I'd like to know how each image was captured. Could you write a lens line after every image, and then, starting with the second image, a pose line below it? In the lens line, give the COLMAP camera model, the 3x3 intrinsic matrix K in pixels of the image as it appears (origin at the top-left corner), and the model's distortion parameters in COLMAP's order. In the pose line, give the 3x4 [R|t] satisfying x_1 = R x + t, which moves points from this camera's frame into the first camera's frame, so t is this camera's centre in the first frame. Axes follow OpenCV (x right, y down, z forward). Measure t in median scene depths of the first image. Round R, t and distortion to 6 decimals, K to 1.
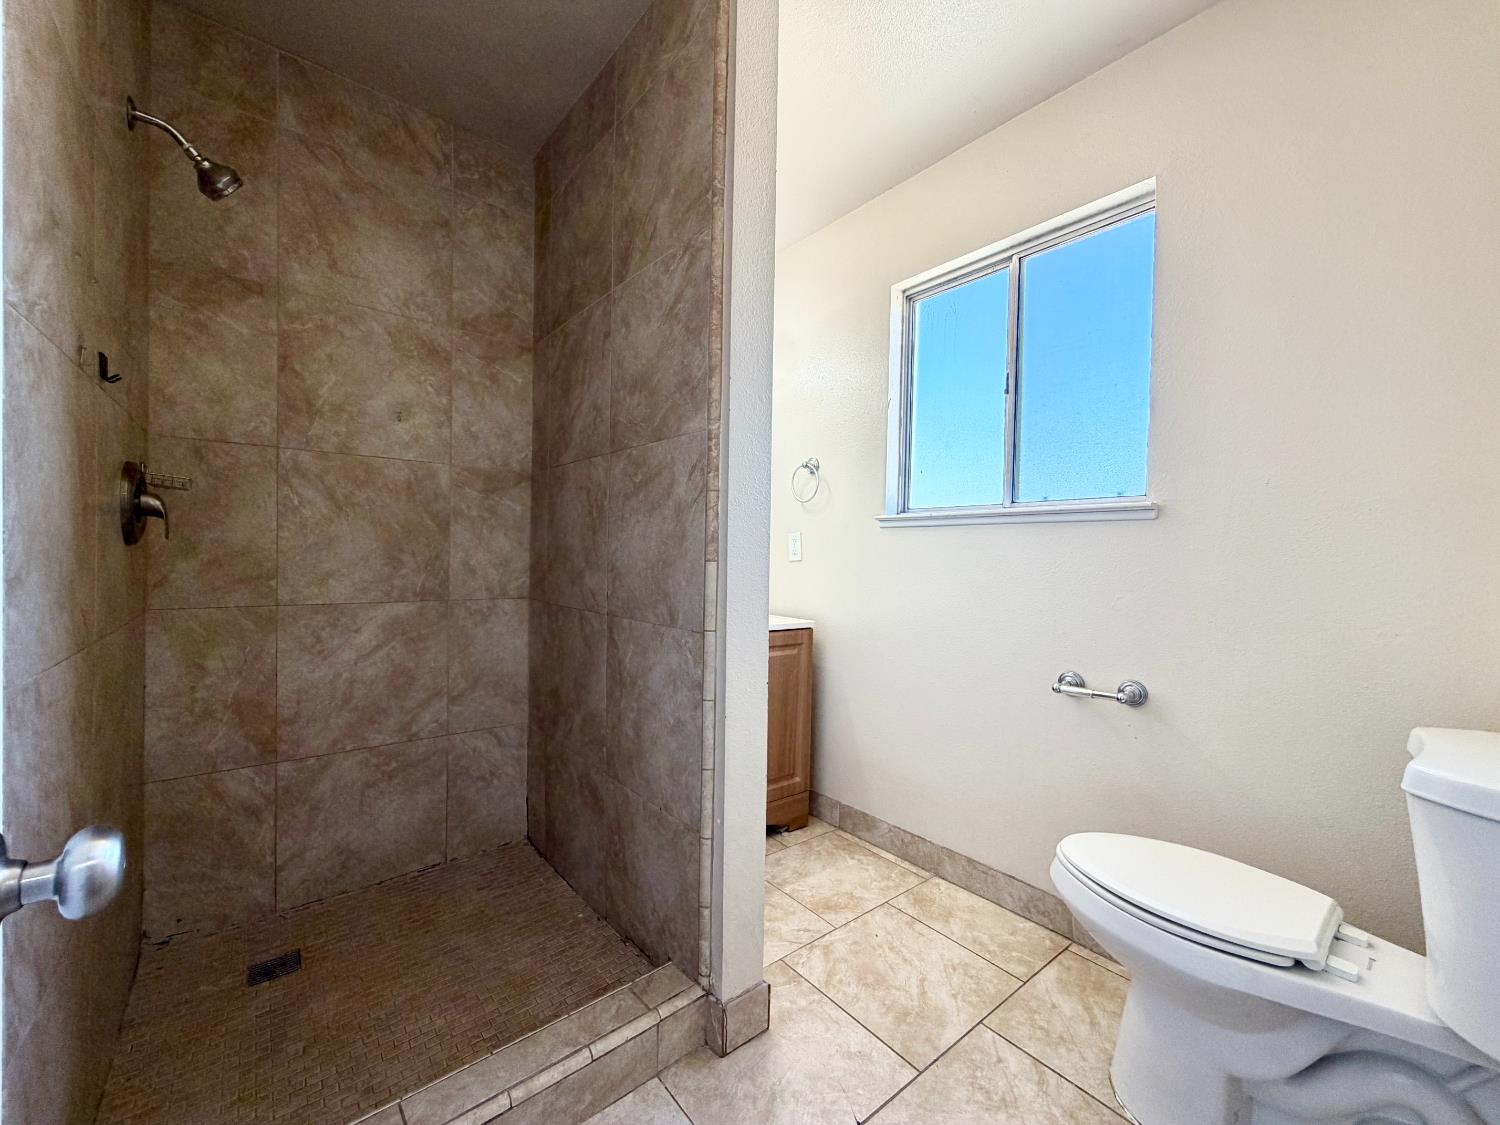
lens RADIAL K [[599.7, 0, 748.3], [0, 599.7, 563.0], [0, 0, 1]] dist [0.000553, 0.000224]
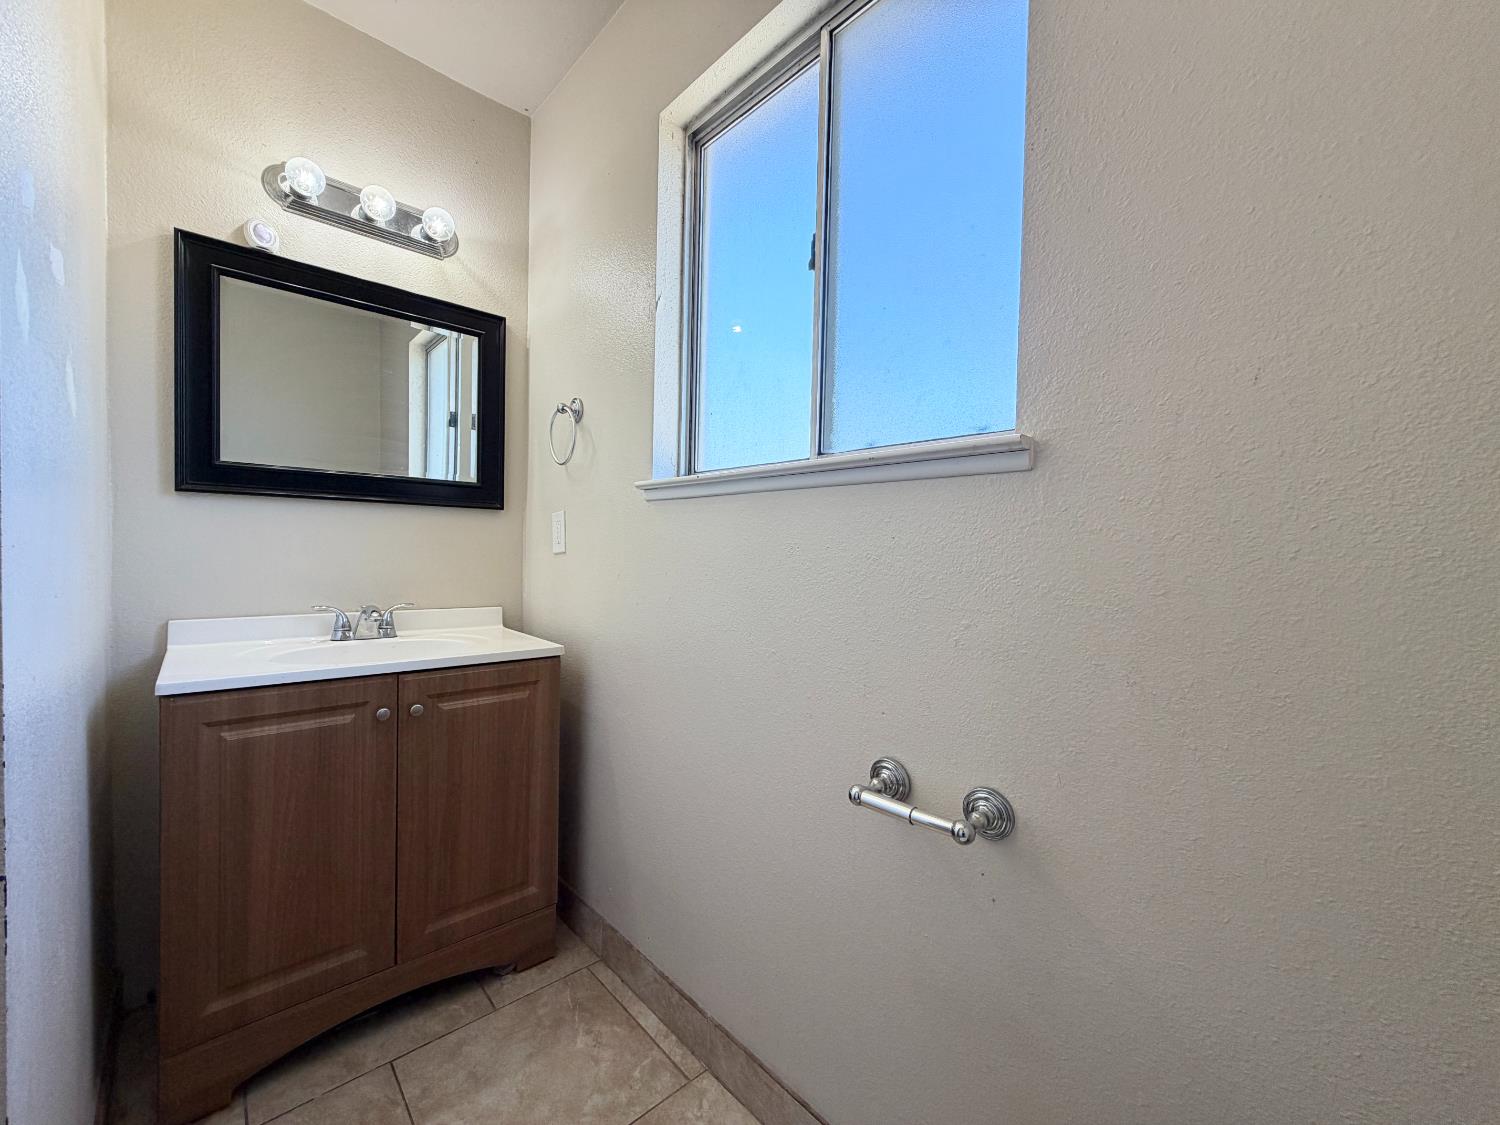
lens RADIAL K [[600.8, 0, 745.6], [0, 600.8, 560.9], [0, 0, 1]] dist [0.000327, -0.000254]
pose [[0.998245, -0.002266, 0.059182, 0.379759], [0.001465, 0.999907, 0.013566, -0.005051], [-0.059207, -0.013455, 0.998155, 0.474125]]
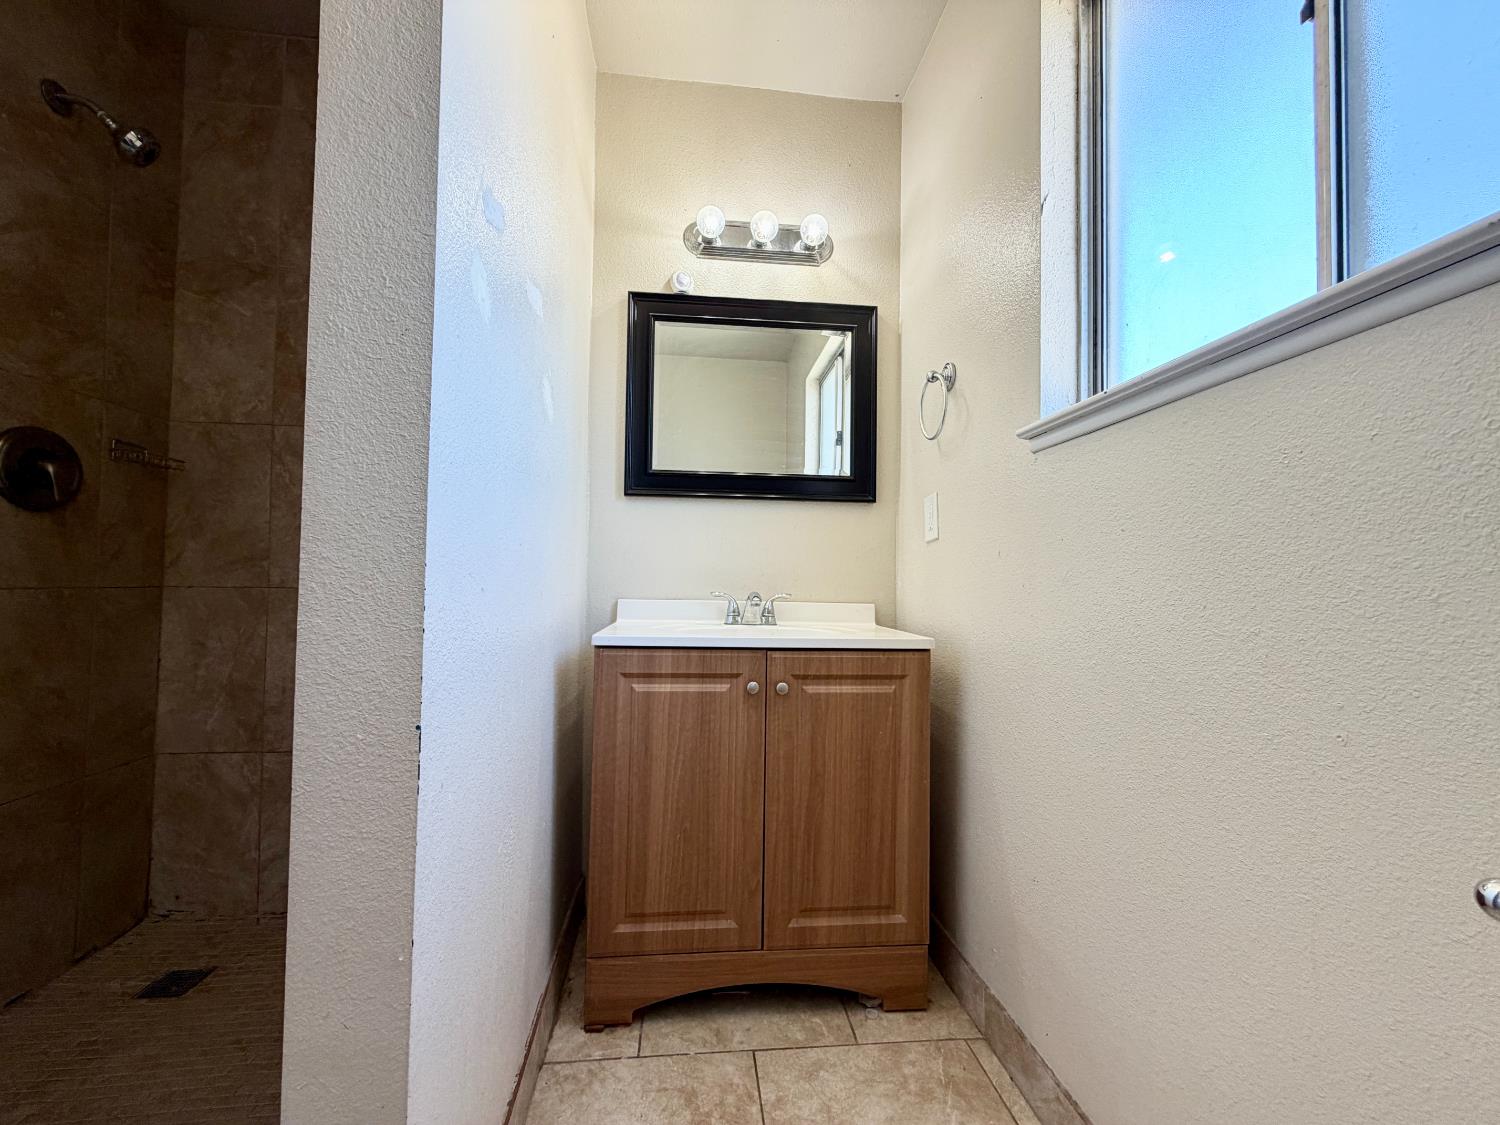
lens RADIAL K [[599.7, 0, 748.3], [0, 599.7, 563.0], [0, 0, 1]] dist [0.000553, 0.000224]
pose [[0.838685, -0.027315, -0.543932, 0.384780], [-0.003330, 0.998466, -0.055275, 0.081352], [0.544607, 0.048169, 0.837307, 0.601683]]
